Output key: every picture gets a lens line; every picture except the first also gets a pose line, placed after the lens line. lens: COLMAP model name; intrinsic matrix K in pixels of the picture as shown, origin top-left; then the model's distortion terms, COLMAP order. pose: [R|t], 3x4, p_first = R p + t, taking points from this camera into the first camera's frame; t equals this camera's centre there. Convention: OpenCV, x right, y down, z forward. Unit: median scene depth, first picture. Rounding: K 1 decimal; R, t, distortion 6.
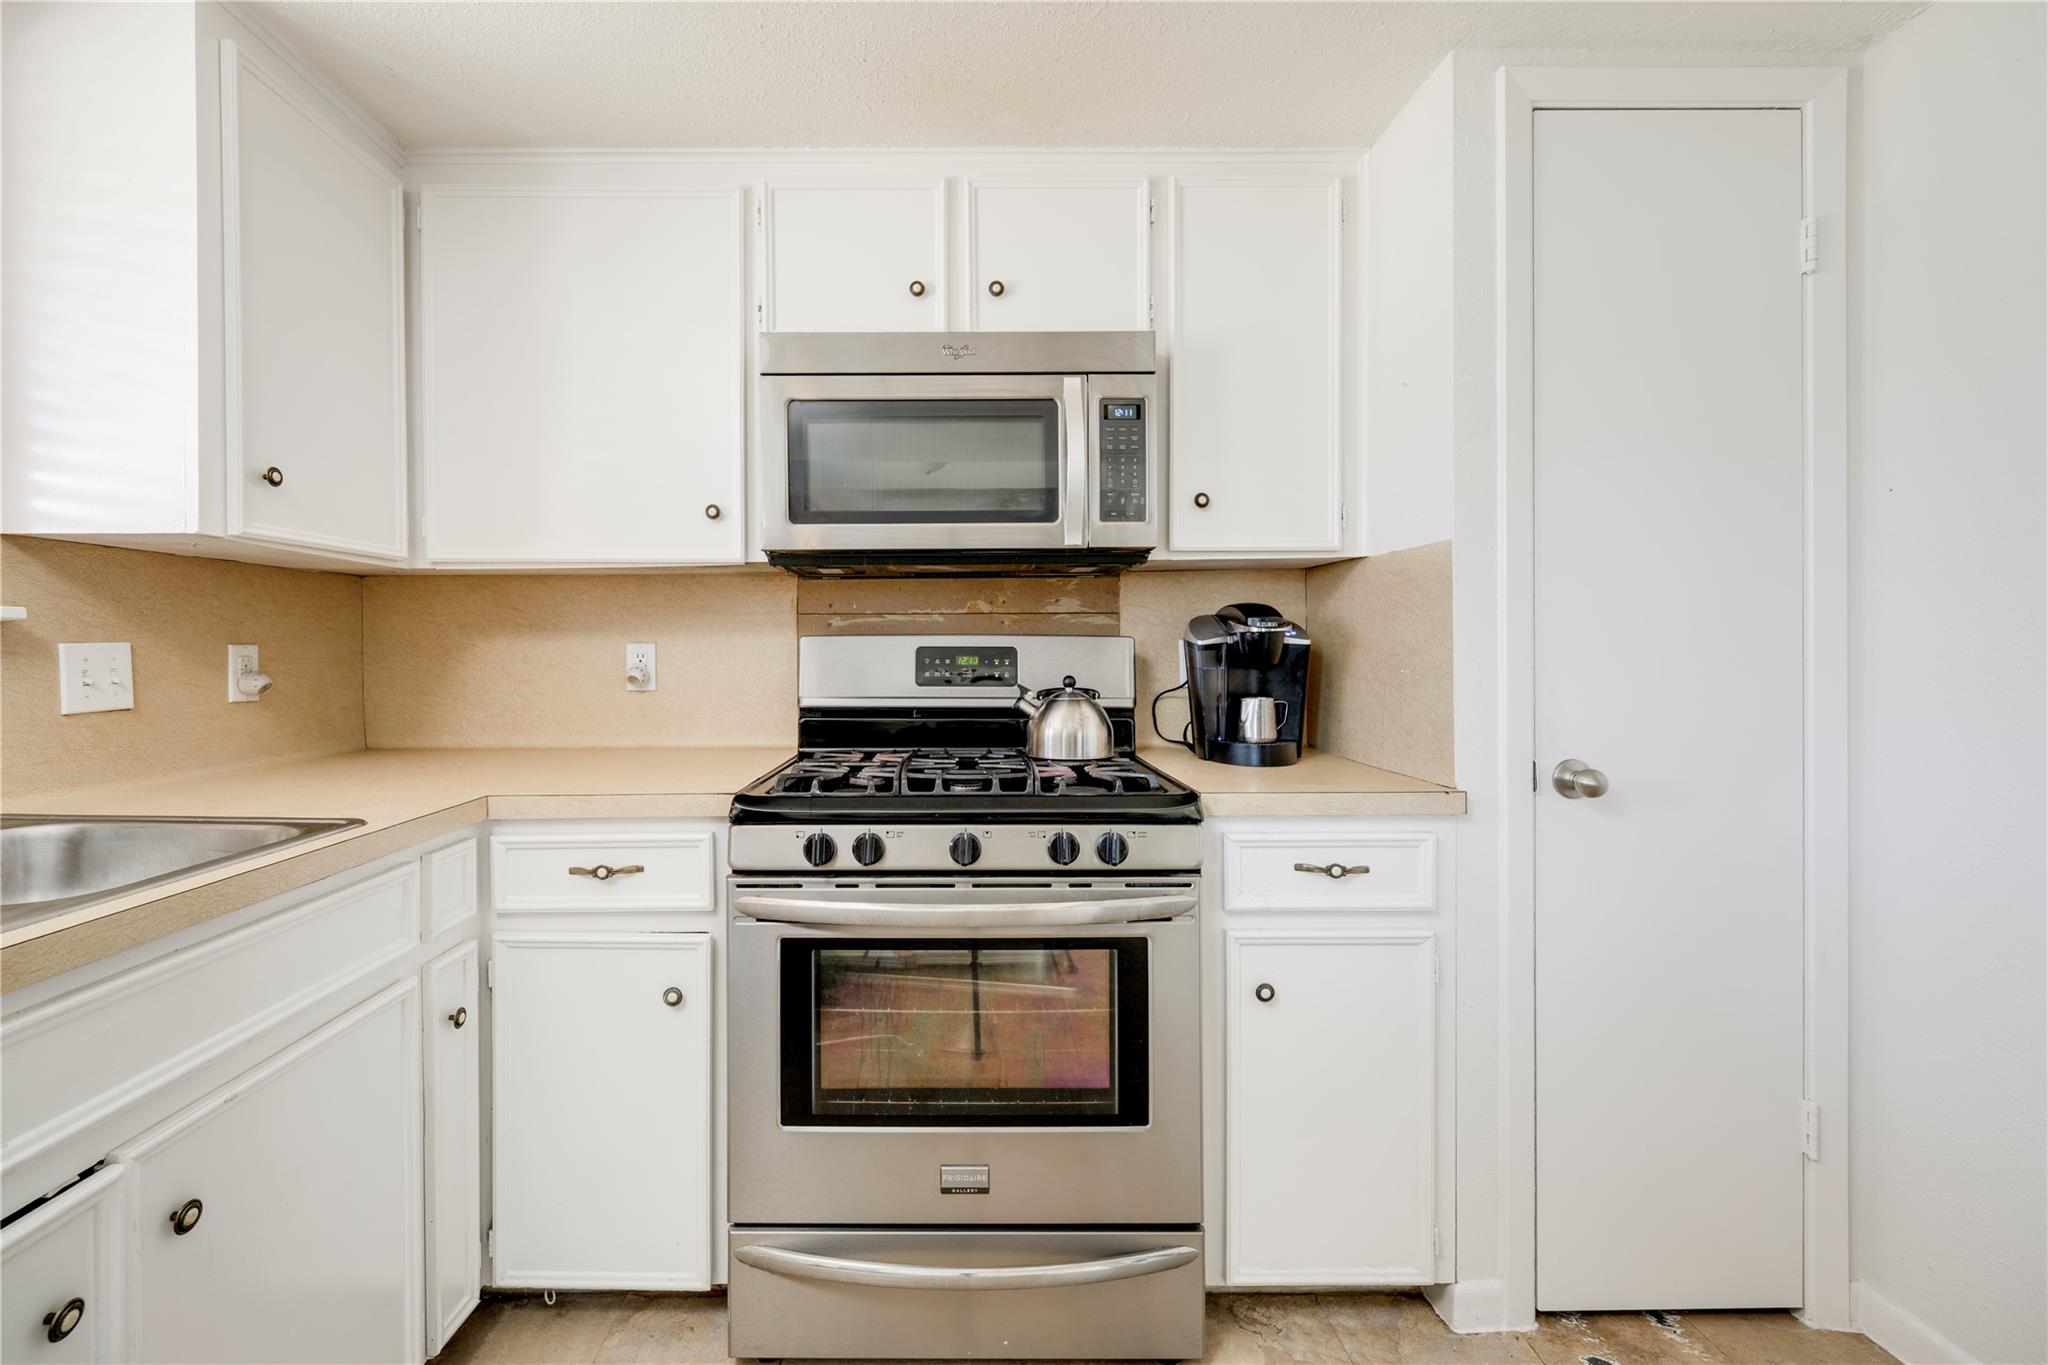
lens RADIAL K [[889.1, 0, 975.9], [0, 889.1, 656.6], [0, 0, 1]] dist [0.000631, 0.000014]
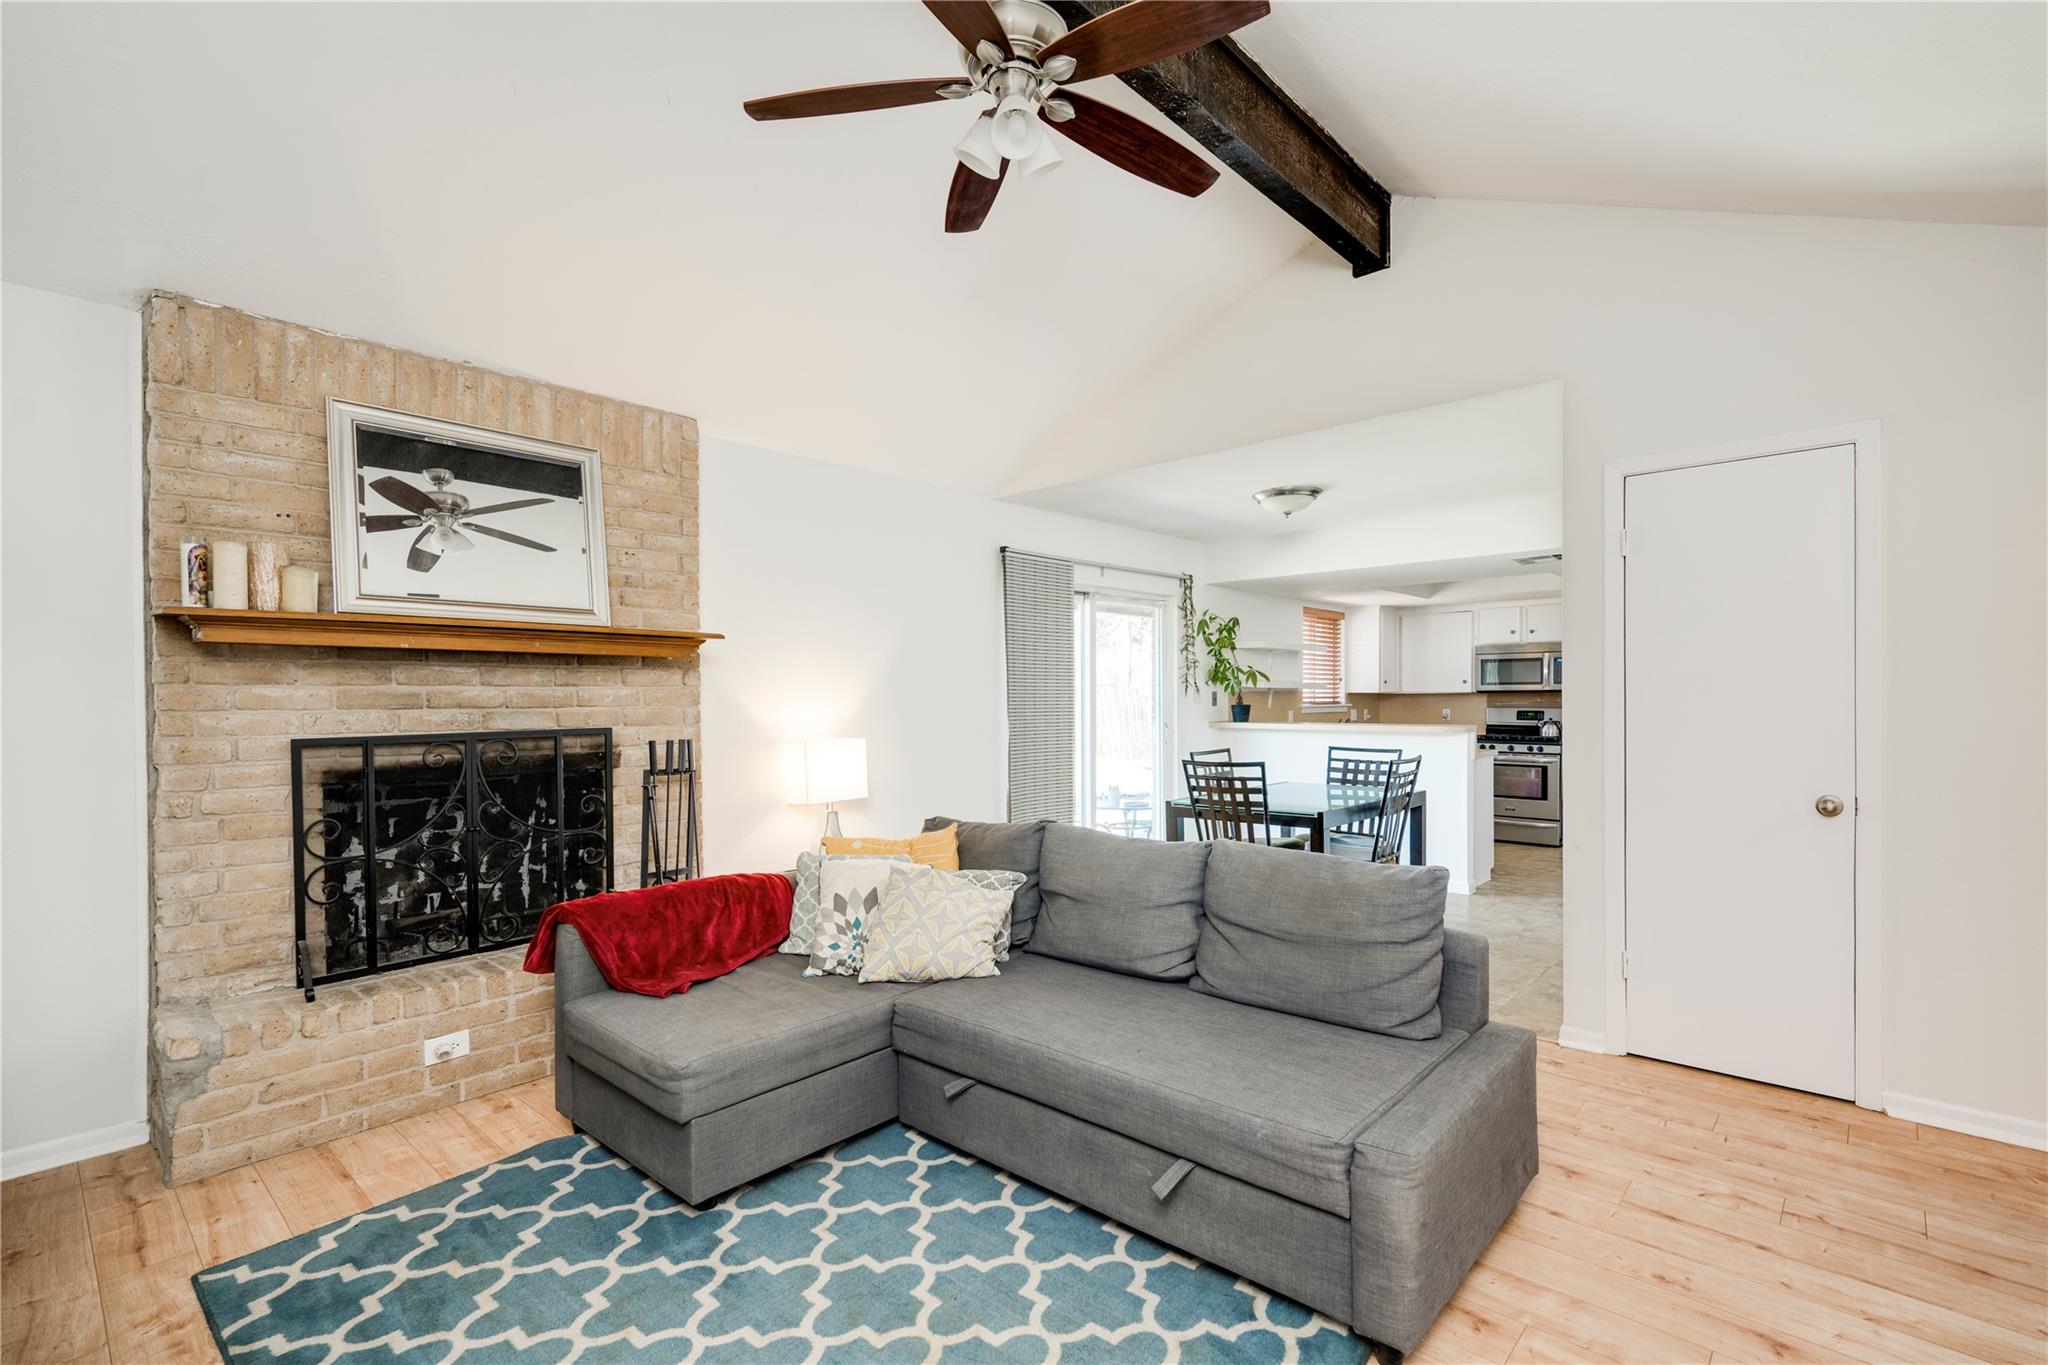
lens RADIAL K [[945.0, 0, 1027.6], [0, 945.0, 694.5], [0, 0, 1]] dist [0.005984, 0.000421]
pose [[0.738055, 0.000749, -0.674740, 1.365083], [-0.005325, 0.999975, -0.004715, -0.059534], [0.674720, 0.007073, 0.738040, -4.222581]]
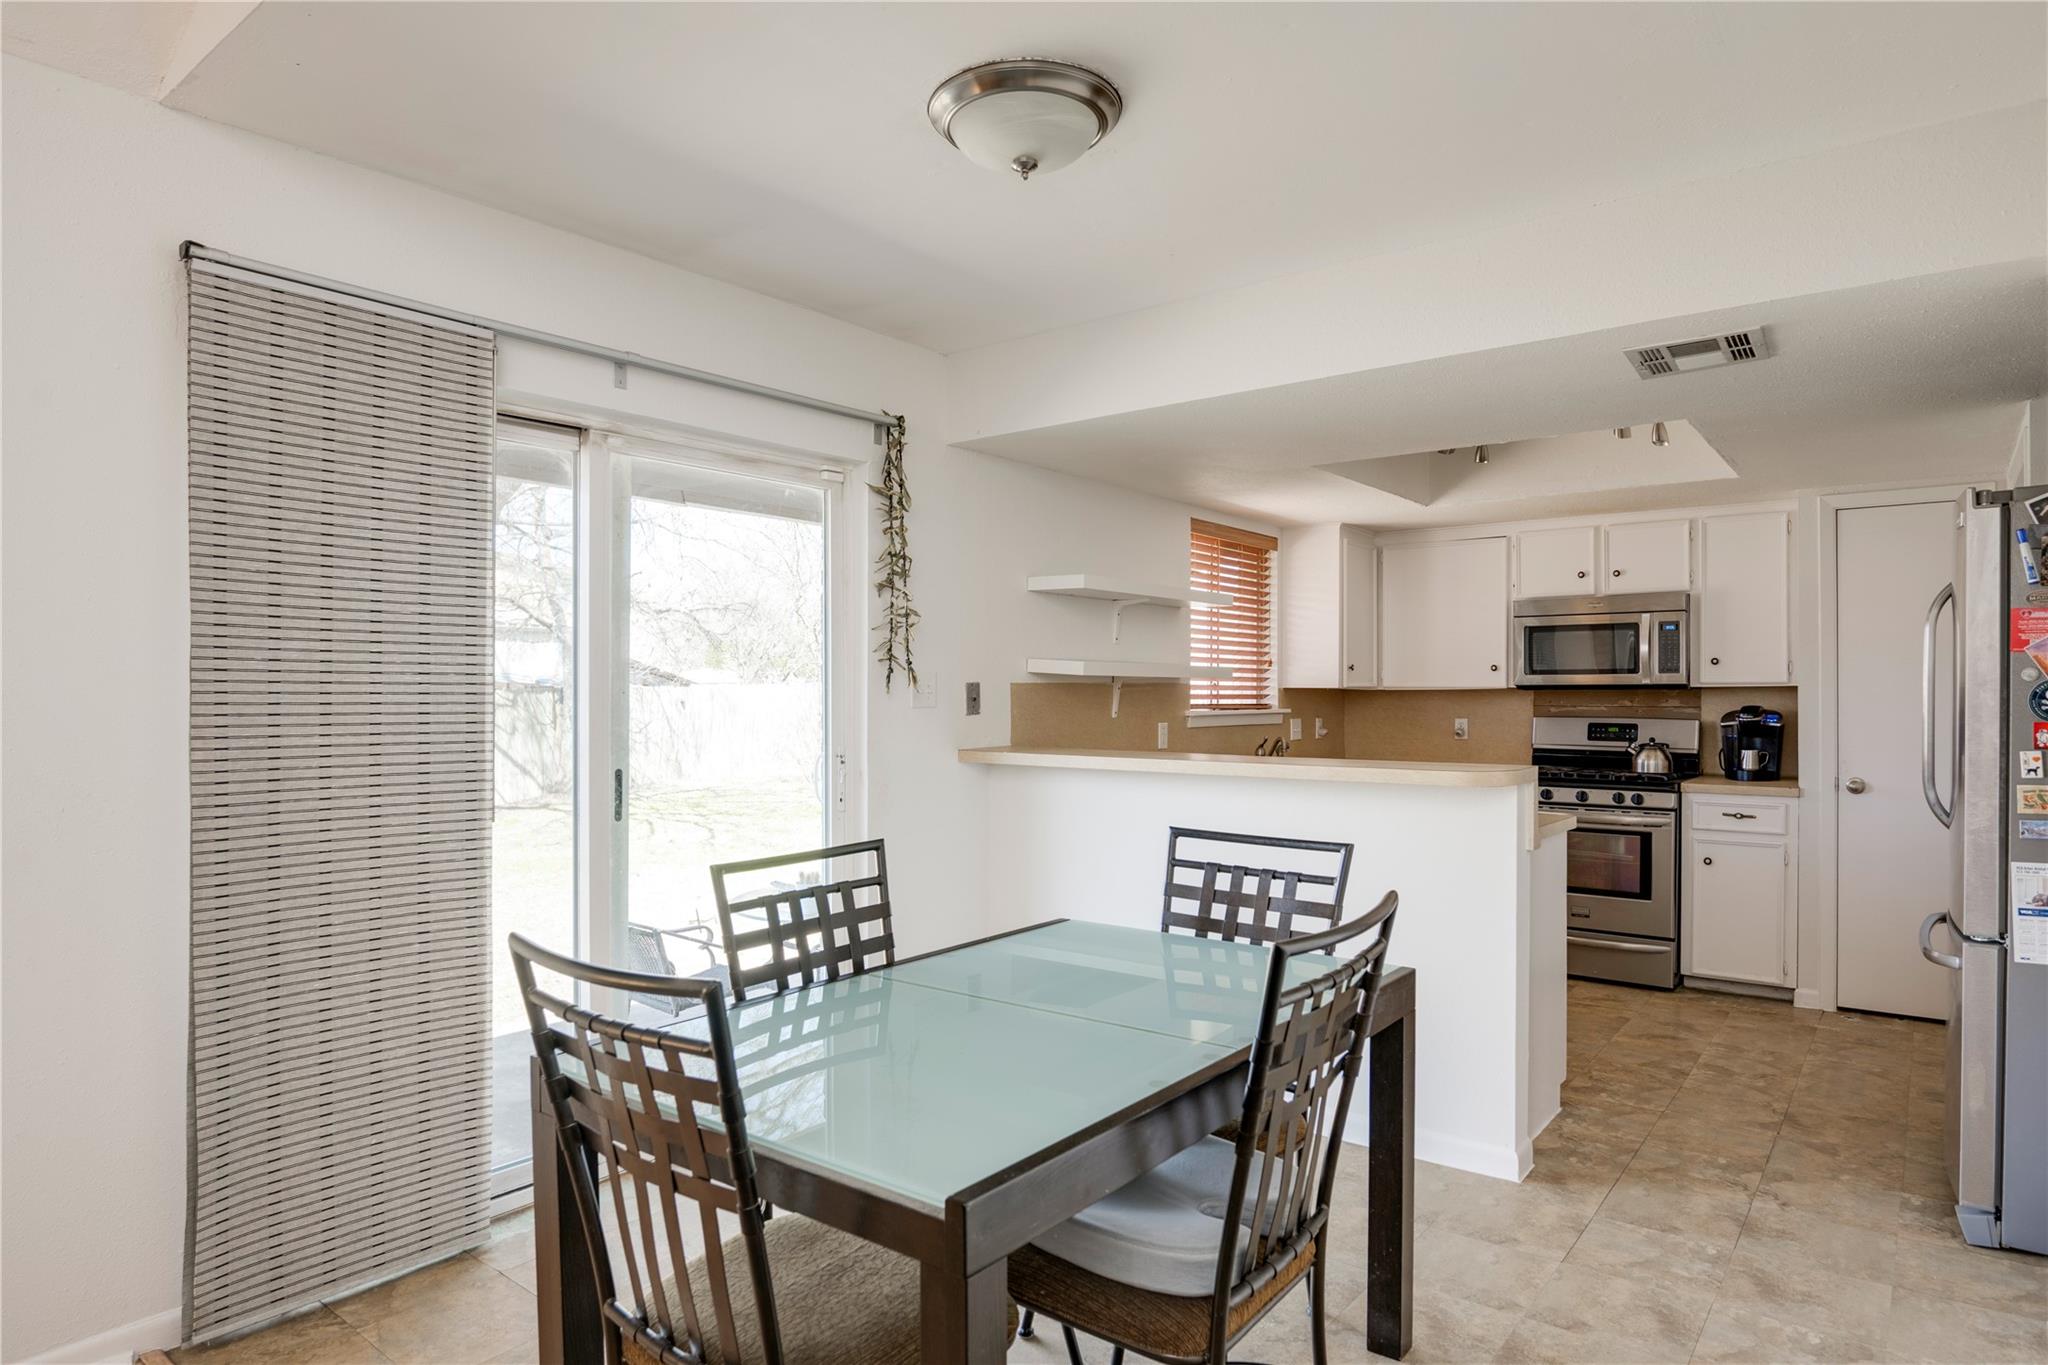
lens RADIAL K [[1207.6, 0, 1024.0], [0, 1207.6, 682.5], [0, 0, 1]] dist [-0.031186, -0.000479]
pose [[0.785750, 0.000374, -0.618544, 0.752307], [-0.009624, 0.999886, -0.011620, -0.070283], [0.618470, 0.015084, 0.785664, -2.463312]]
